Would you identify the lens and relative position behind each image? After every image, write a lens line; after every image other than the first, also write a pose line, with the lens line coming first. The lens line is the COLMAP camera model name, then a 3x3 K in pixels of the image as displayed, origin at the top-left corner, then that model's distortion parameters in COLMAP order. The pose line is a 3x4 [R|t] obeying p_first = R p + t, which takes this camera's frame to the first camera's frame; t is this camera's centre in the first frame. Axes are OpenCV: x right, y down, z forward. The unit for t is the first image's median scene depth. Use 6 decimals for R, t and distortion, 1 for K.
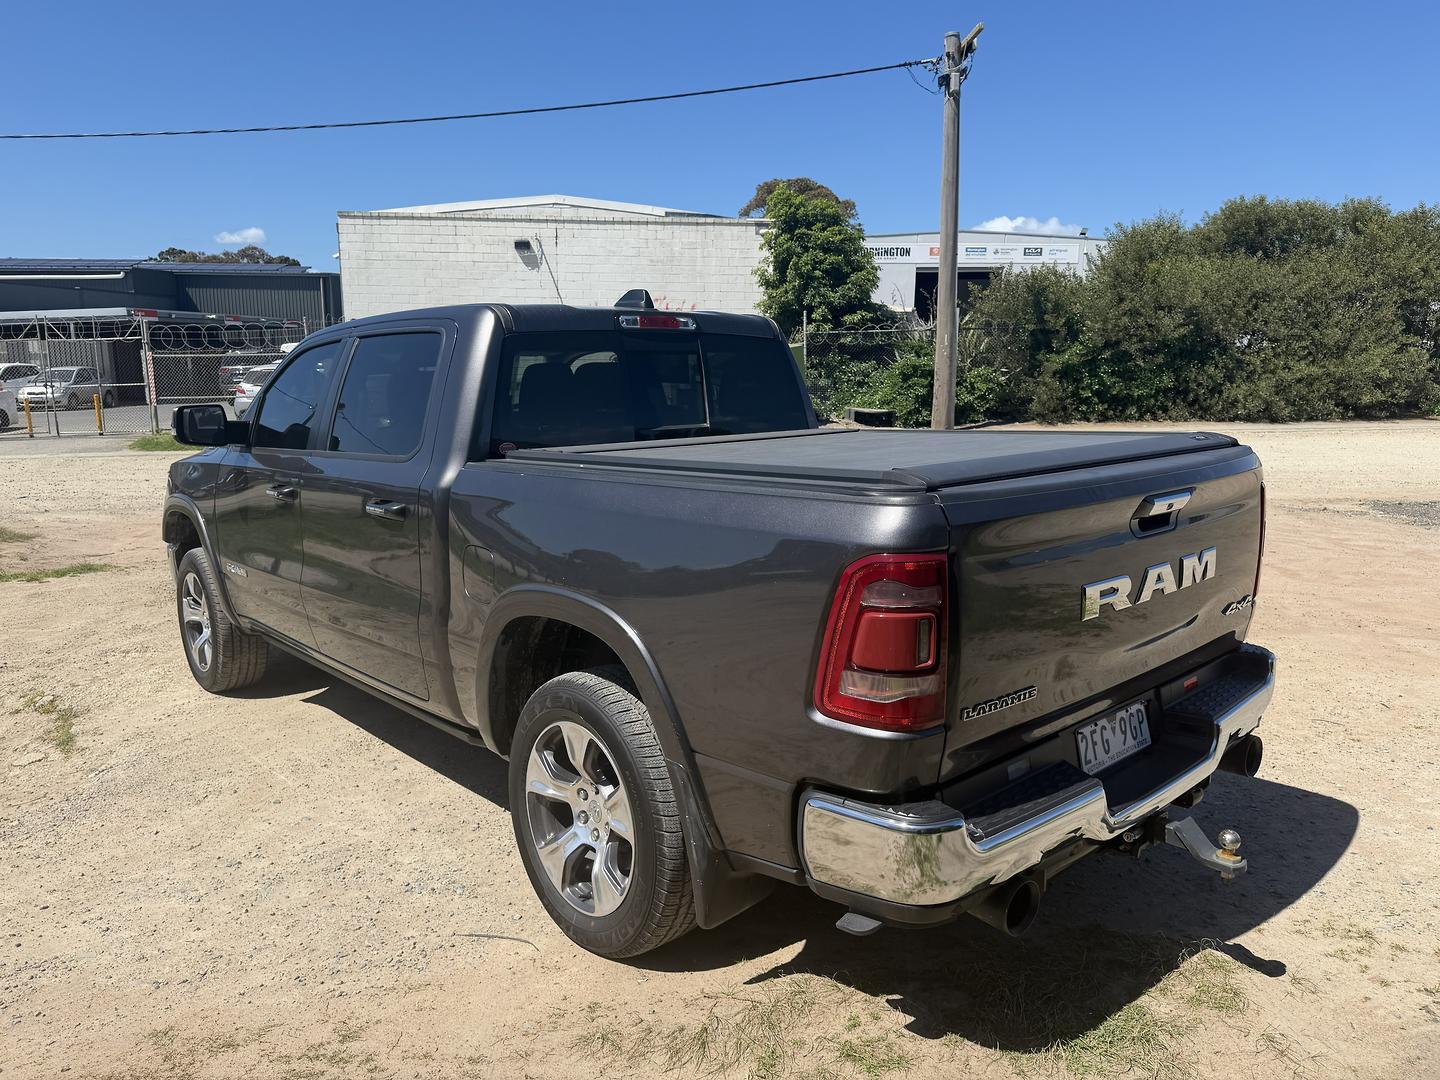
lens RADIAL K [[1037.1, 0, 728.1], [0, 1037.1, 543.5], [0, 0, 1]] dist [-0.009395, 0.001729]
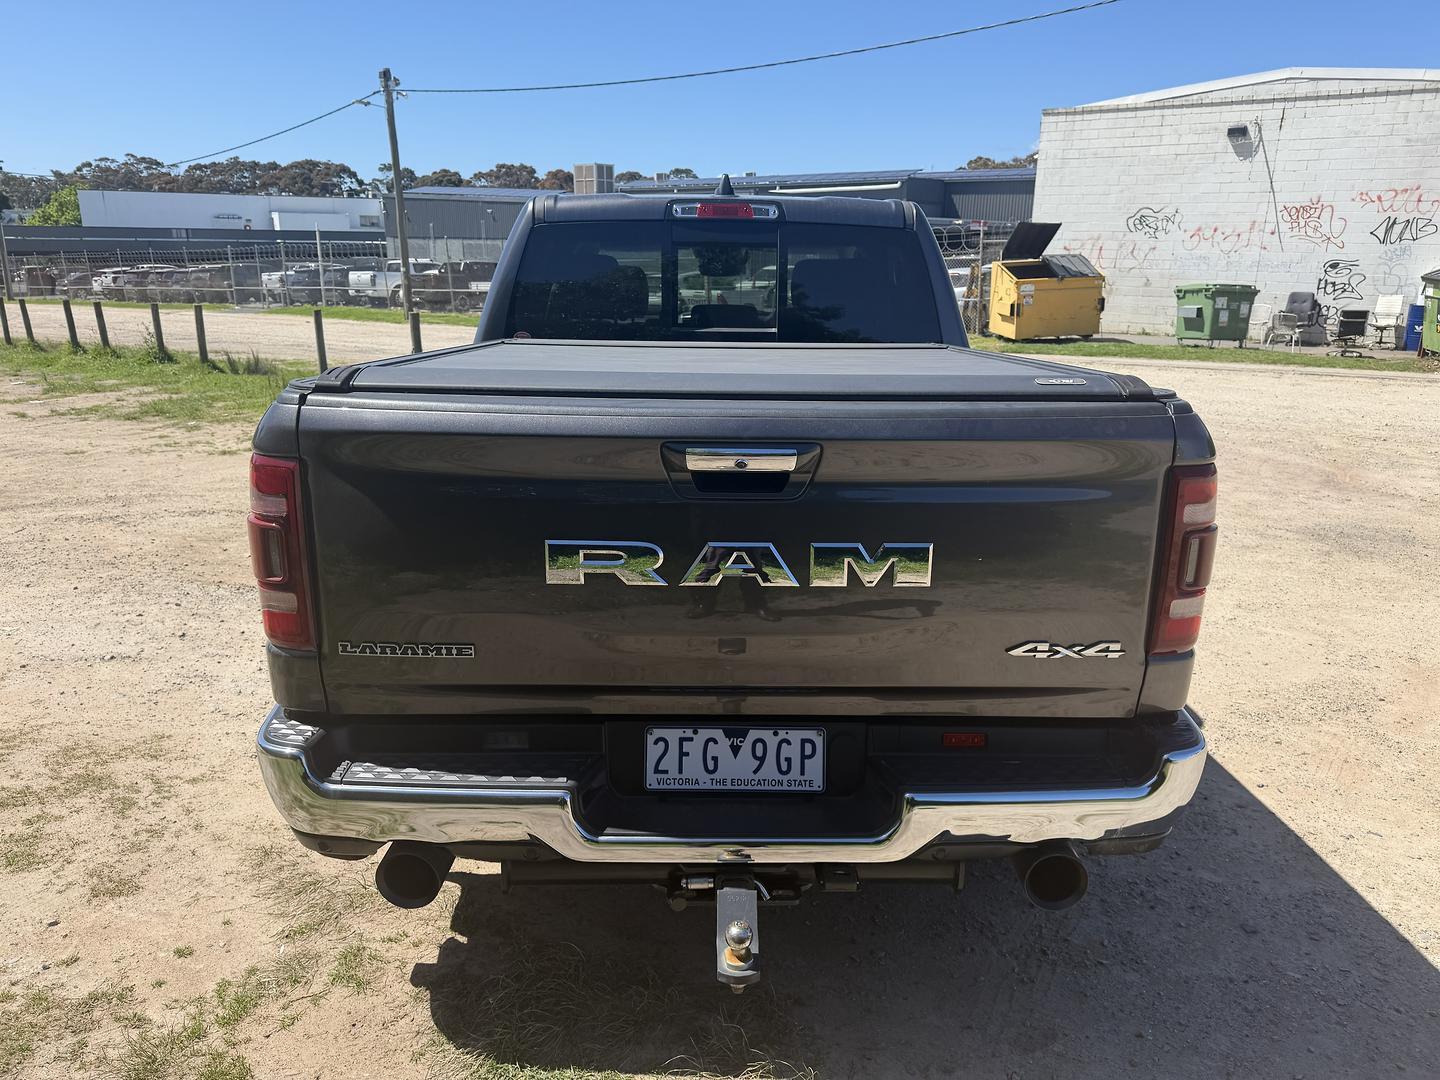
lens RADIAL K [[1037.1, 0, 719.7], [0, 1037.1, 531.6], [0, 0, 1]] dist [-0.009395, 0.001729]
pose [[0.735628, 0.177199, -0.653799, 0.110999], [-0.126789, 0.984139, 0.124073, -0.009196], [0.665415, -0.008377, 0.746427, 0.057219]]
